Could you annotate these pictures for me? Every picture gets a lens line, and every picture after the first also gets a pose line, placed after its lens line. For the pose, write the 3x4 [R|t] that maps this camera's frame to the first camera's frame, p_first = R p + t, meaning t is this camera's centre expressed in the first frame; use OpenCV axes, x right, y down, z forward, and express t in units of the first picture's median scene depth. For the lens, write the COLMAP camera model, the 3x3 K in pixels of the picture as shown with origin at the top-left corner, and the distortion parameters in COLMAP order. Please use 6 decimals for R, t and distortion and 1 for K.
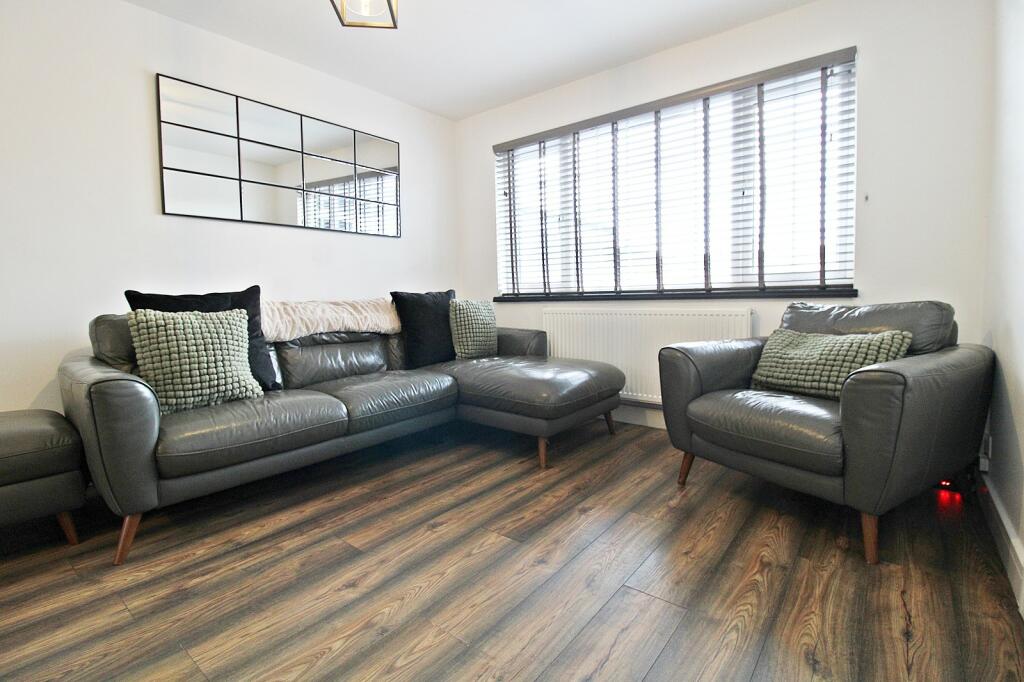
lens RADIAL K [[480.7, 0, 514.3], [0, 480.7, 330.6], [0, 0, 1]] dist [-0.017229, -0.000237]
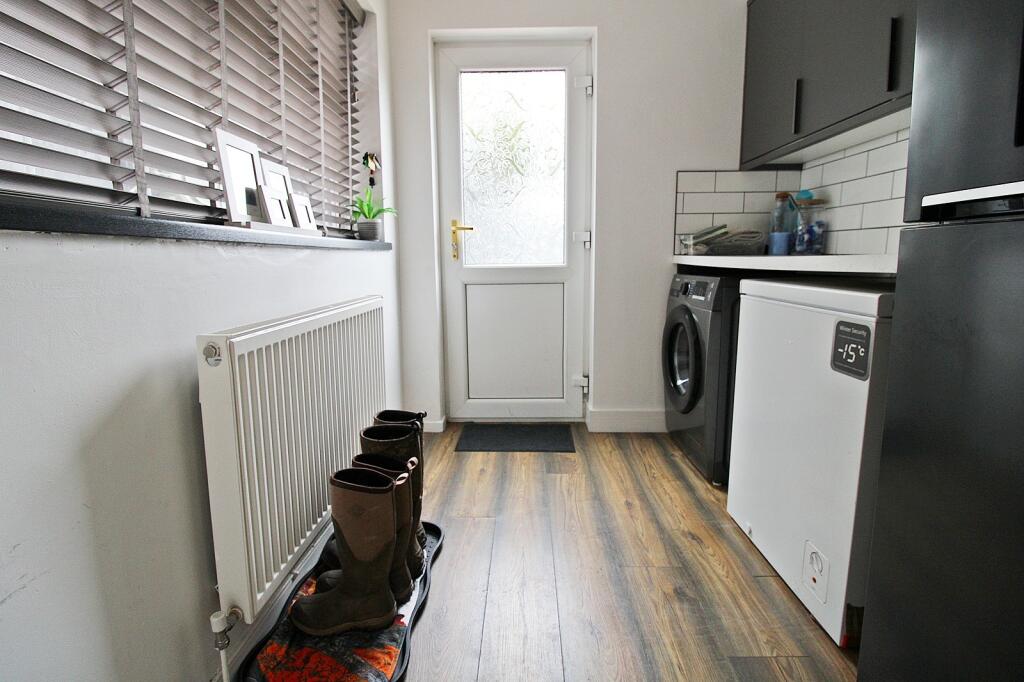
lens RADIAL K [[480.7, 0, 514.3], [0, 480.7, 330.6], [0, 0, 1]] dist [-0.017229, -0.000237]
pose [[-0.799950, 0.093116, -0.592798, 1.470231], [-0.055692, 0.972102, 0.227849, -0.145698], [0.597477, 0.215282, -0.772448, 1.314330]]
